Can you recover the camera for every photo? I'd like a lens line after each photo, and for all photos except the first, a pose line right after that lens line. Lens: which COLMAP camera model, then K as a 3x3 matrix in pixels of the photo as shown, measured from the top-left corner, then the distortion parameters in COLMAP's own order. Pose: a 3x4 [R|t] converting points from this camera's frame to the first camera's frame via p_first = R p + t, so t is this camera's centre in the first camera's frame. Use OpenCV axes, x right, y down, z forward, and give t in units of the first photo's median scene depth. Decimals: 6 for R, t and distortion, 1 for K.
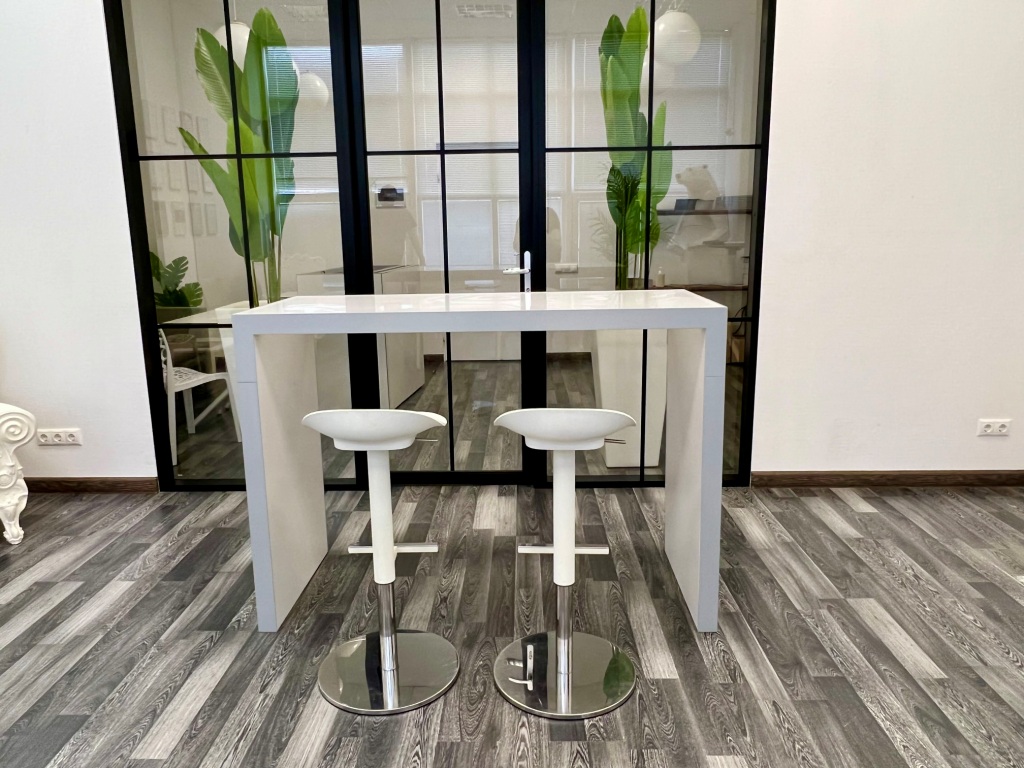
lens RADIAL K [[731.6, 0, 504.8], [0, 731.6, 378.8], [0, 0, 1]] dist [0.002711, -0.010763]
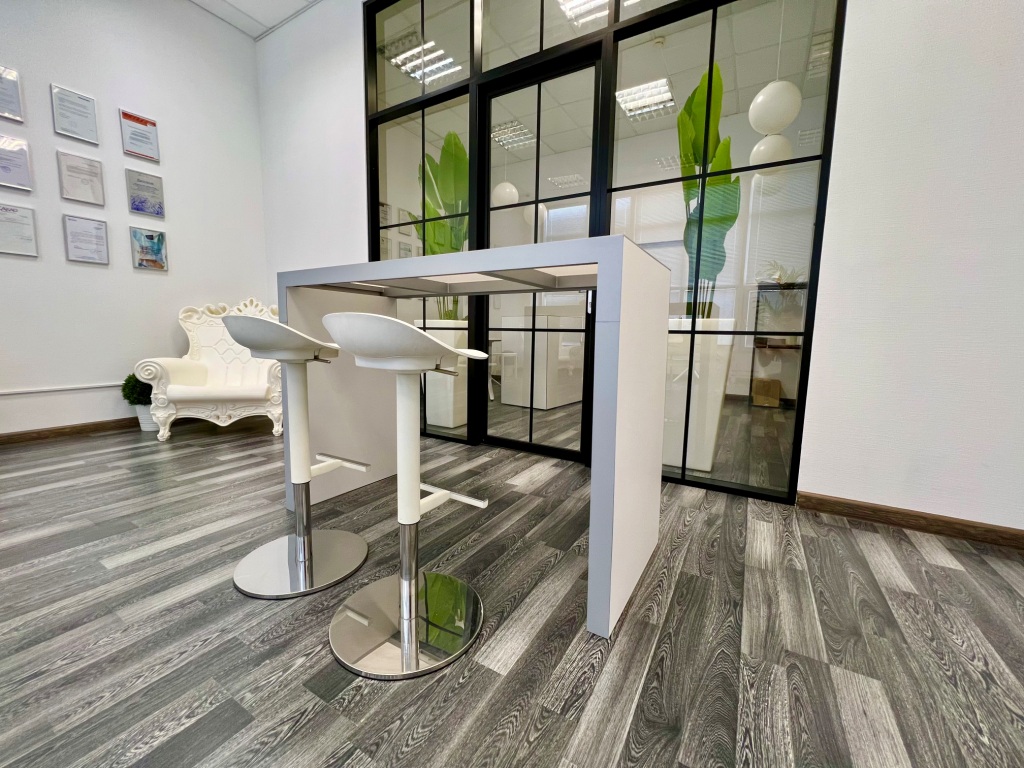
lens RADIAL K [[409.7, 0, 511.2], [0, 409.7, 380.8], [0, 0, 1]] dist [-0.002702, 0.000499]
pose [[0.871164, 0.089433, -0.482778, 0.294920], [-0.131889, 0.989757, -0.054641, 0.072188], [0.472947, 0.111274, 0.874036, 0.383912]]
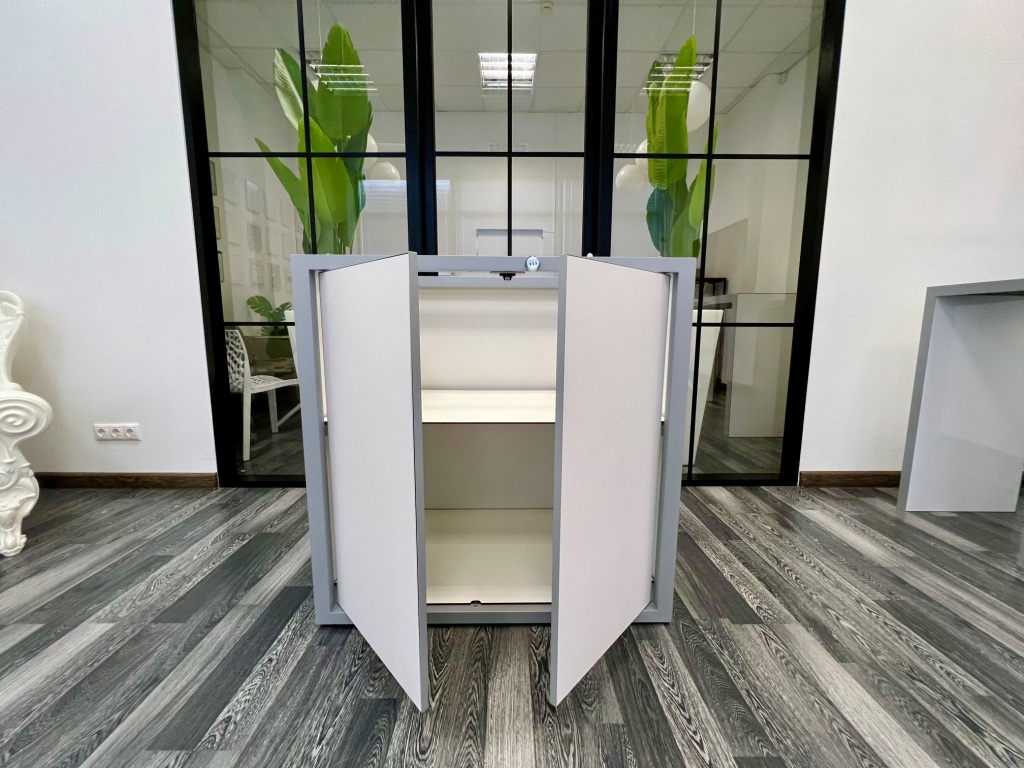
lens RADIAL K [[409.7, 0, 510.8], [0, 409.7, 380.5], [0, 0, 1]] dist [-0.002702, 0.000499]
pose [[0.999345, 0.013378, 0.033634, -0.108398], [-0.011052, 0.997595, -0.068423, 0.049017], [-0.034468, 0.068006, 0.997089, 0.493126]]
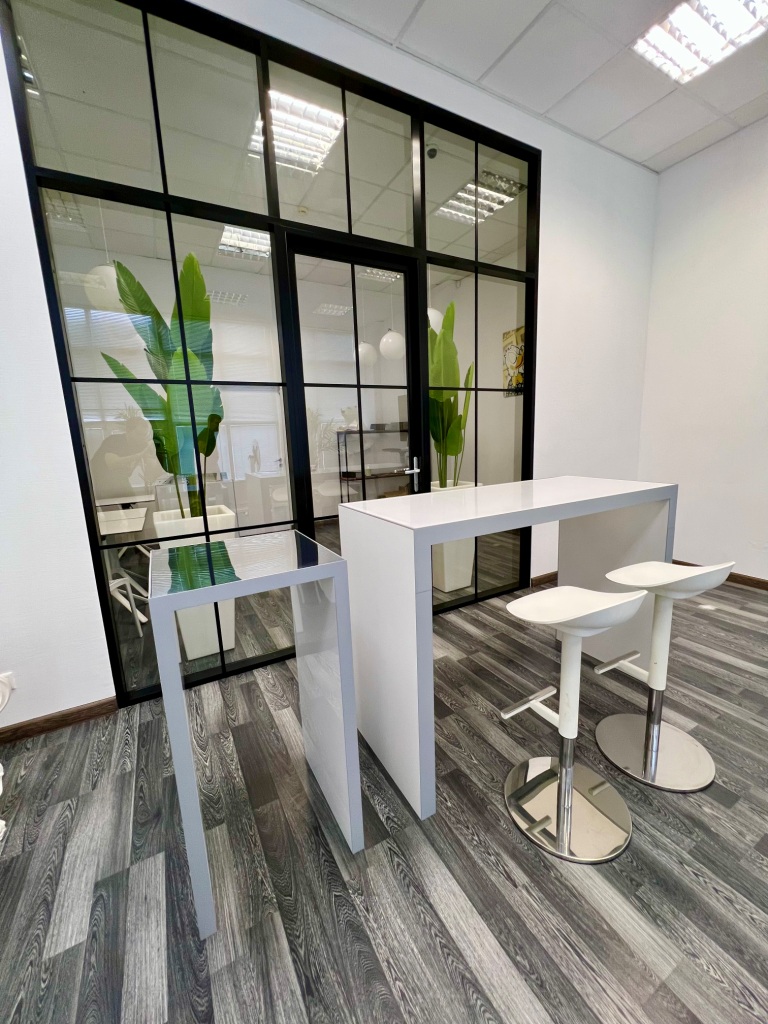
lens RADIAL K [[409.7, 0, 387.5], [0, 409.7, 513.0], [0, 0, 1]] dist [-0.002702, 0.000499]
pose [[0.860609, -0.111286, 0.496957, -0.480406], [0.127873, 0.991790, 0.000652, -0.080573], [-0.492950, 0.062987, 0.867775, 0.369329]]
